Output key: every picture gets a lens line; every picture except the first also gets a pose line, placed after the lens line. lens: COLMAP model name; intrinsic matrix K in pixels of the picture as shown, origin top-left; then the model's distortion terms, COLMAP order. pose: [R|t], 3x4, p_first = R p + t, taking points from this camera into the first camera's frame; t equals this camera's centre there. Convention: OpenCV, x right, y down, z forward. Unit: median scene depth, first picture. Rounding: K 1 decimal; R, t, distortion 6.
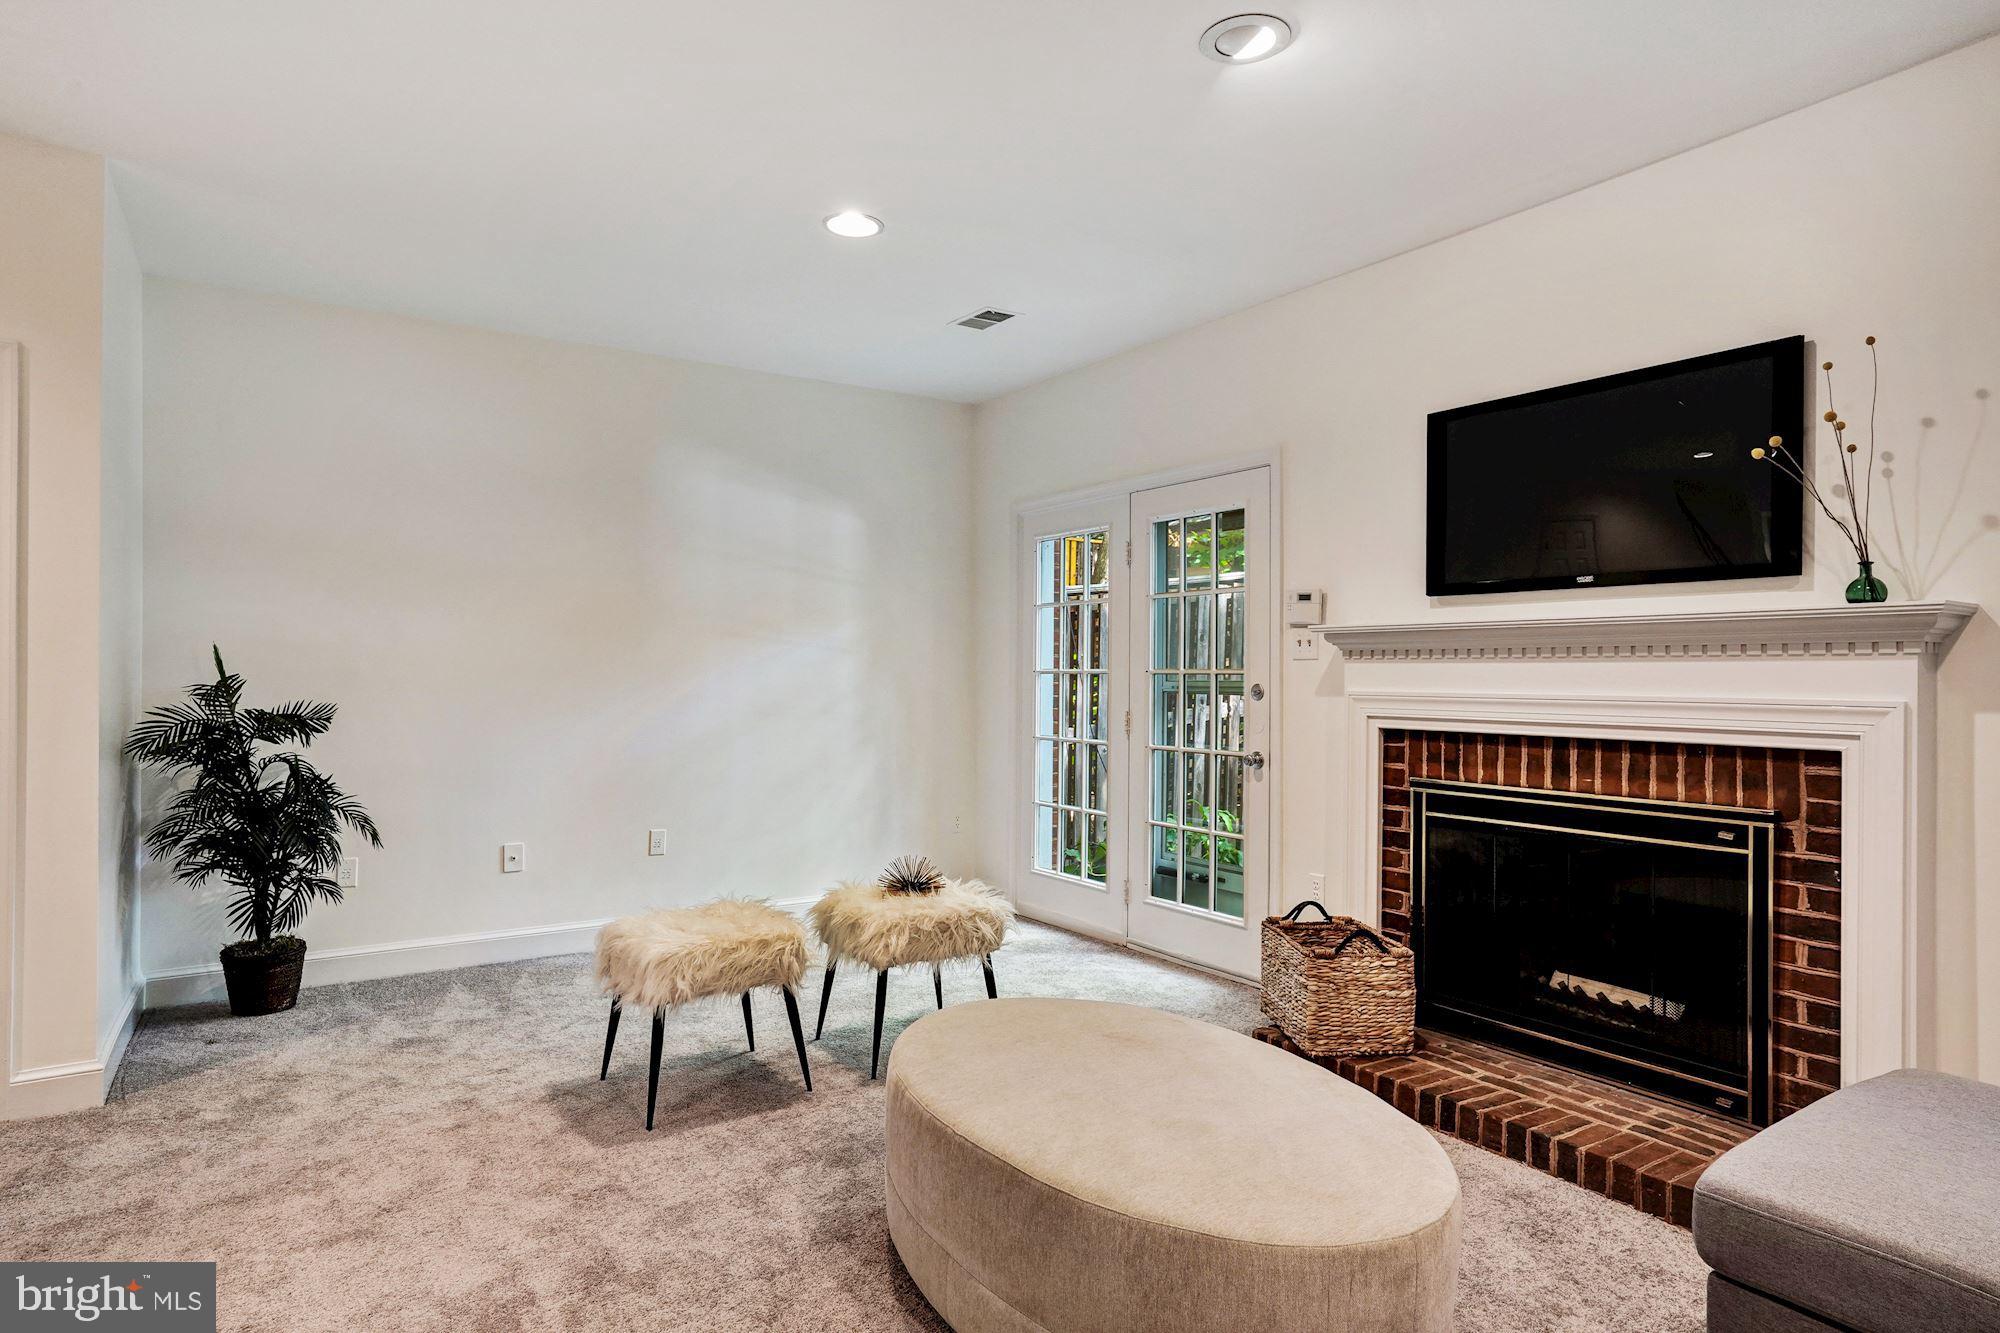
lens RADIAL K [[1125.2, 0, 1000.0], [0, 1125.2, 666.5], [0, 0, 1]] dist [-0.035407, 0.000249]
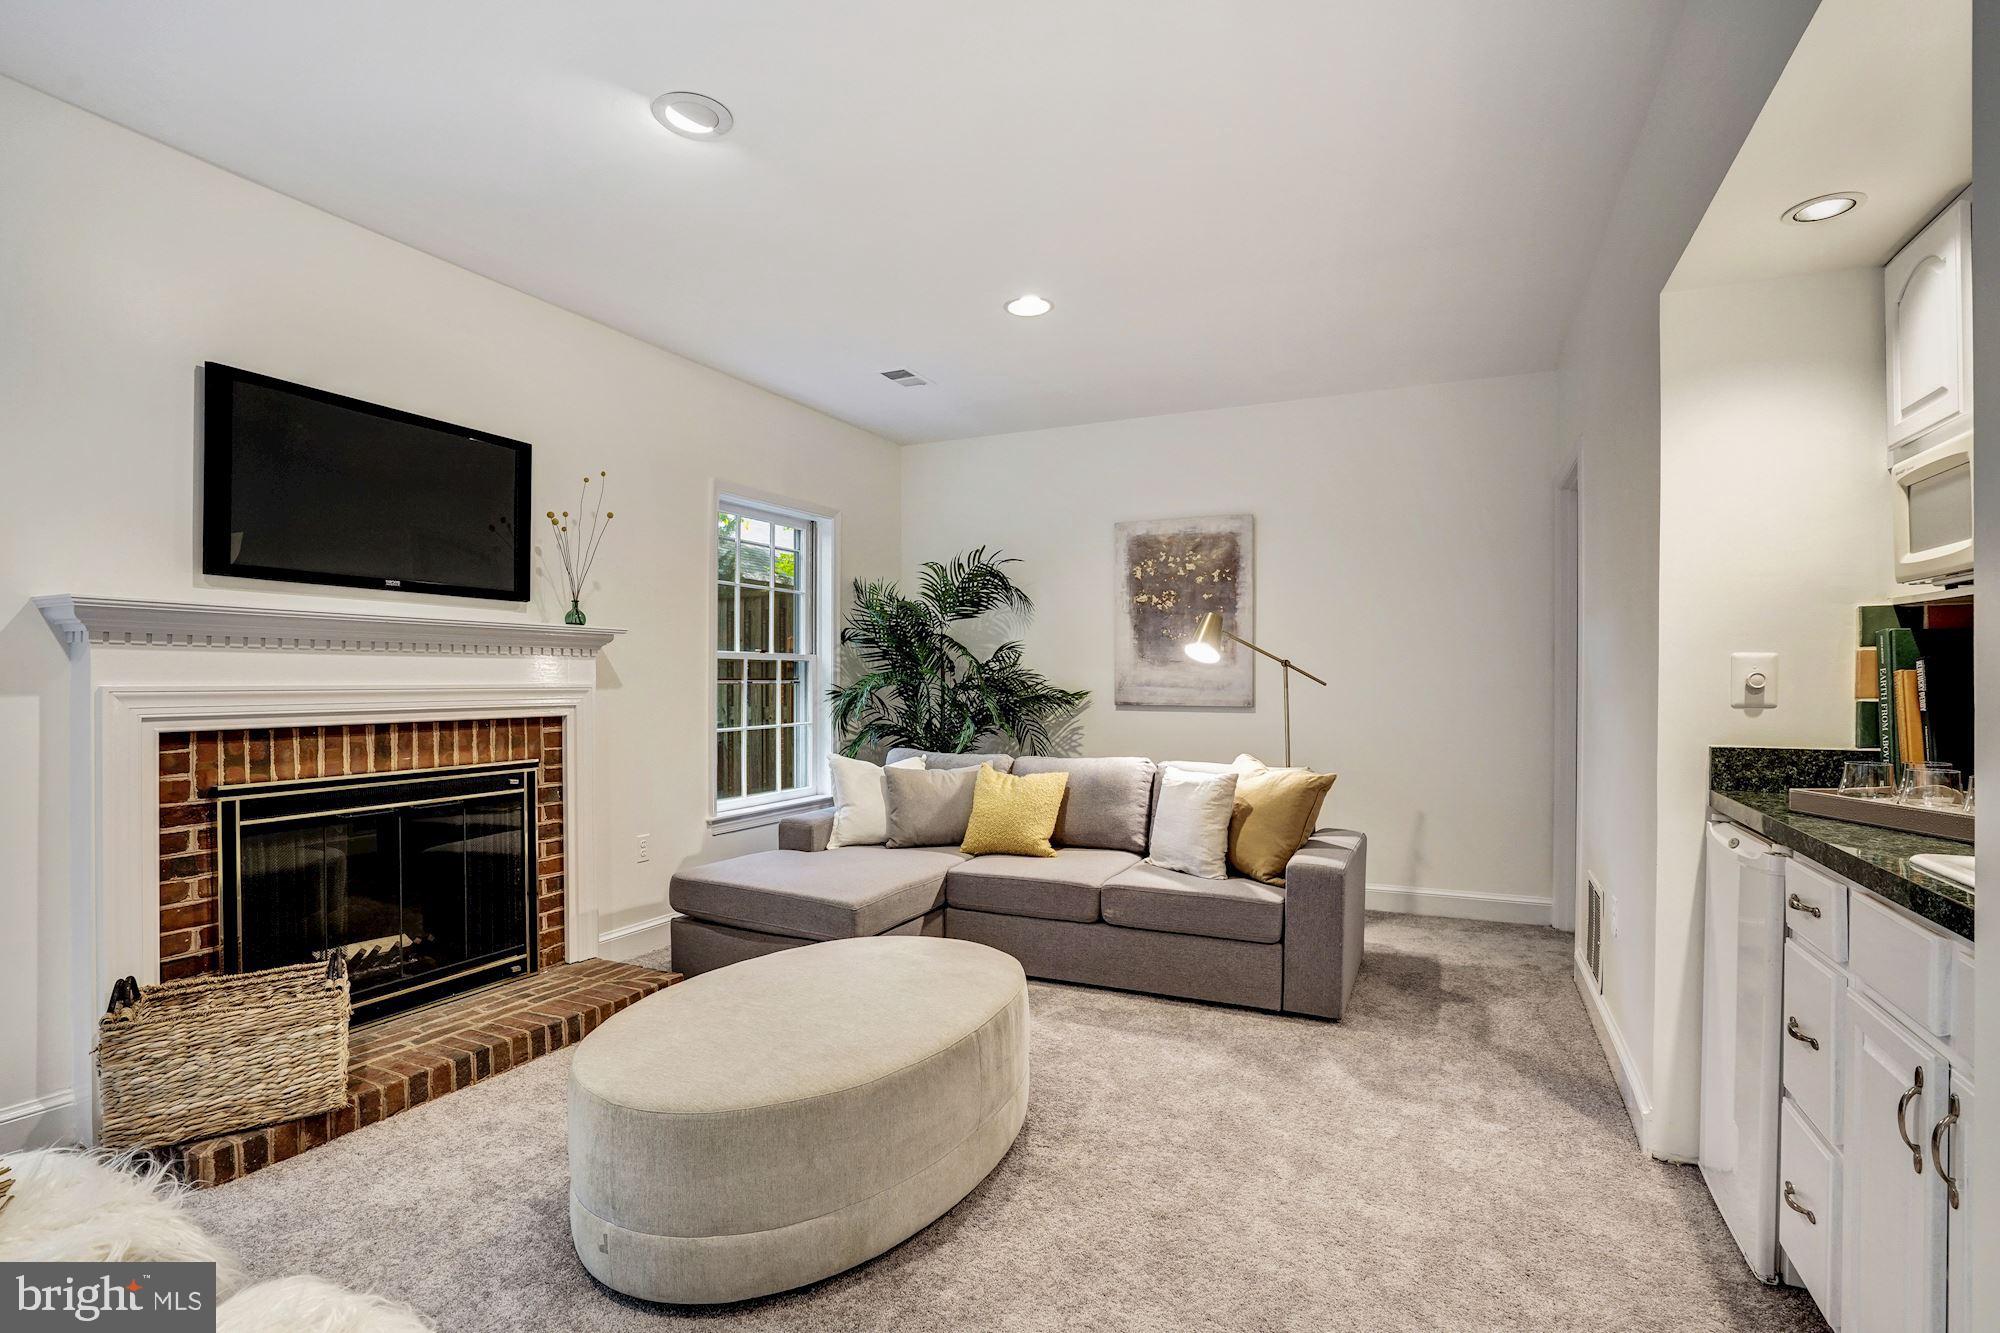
lens RADIAL K [[943.0, 0, 992.3], [0, 943.0, 672.8], [0, 0, 1]] dist [-0.038174, 0.028236]
pose [[-0.513641, -0.006583, 0.857980, -0.615102], [-0.016464, 0.999862, -0.002185, 0.005408], [-0.857847, -0.015248, -0.513678, 0.978837]]
